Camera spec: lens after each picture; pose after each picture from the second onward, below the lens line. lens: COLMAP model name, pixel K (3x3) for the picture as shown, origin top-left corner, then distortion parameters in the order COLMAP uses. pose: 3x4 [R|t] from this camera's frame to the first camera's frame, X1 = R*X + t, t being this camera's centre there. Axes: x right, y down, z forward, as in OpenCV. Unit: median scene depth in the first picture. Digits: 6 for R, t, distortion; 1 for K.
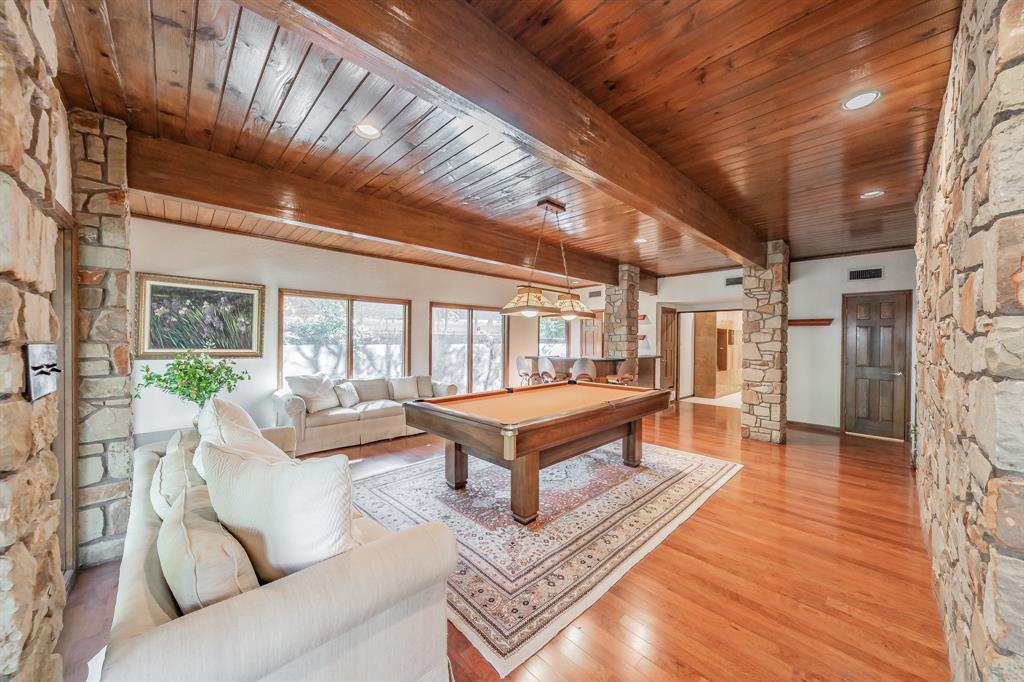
lens RADIAL K [[362.7, 0, 512.0], [0, 362.7, 341.0], [0, 0, 1]] dist [-0.020318, 0.000011]
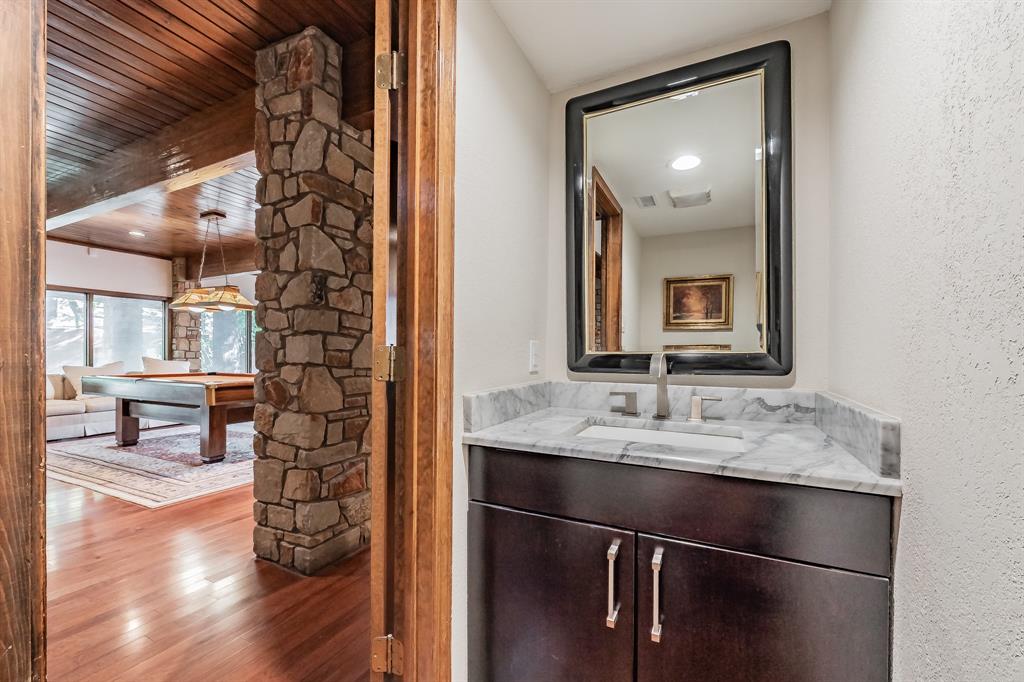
lens RADIAL K [[393.6, 0, 519.6], [0, 393.6, 353.4], [0, 0, 1]] dist [0.000391, 0.000030]
pose [[0.366420, -0.004574, -0.930438, 1.696636], [-0.011221, 0.999893, -0.009335, 0.079226], [0.930382, 0.013861, 0.366330, 1.488428]]
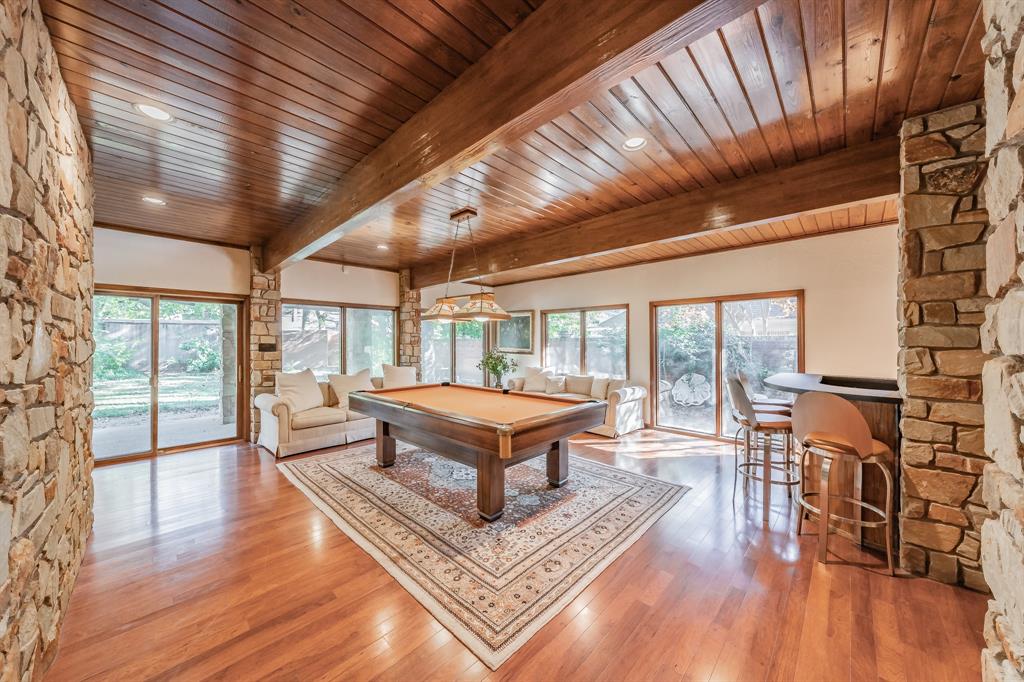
lens RADIAL K [[348.6, 0, 512.0], [0, 348.6, 341.0], [0, 0, 1]] dist [0.000301, -0.000010]
pose [[0.044062, -0.010035, -0.998978, 1.132613], [-0.006778, 0.999924, -0.010343, 0.001193], [0.999006, 0.007227, 0.043990, 1.110317]]
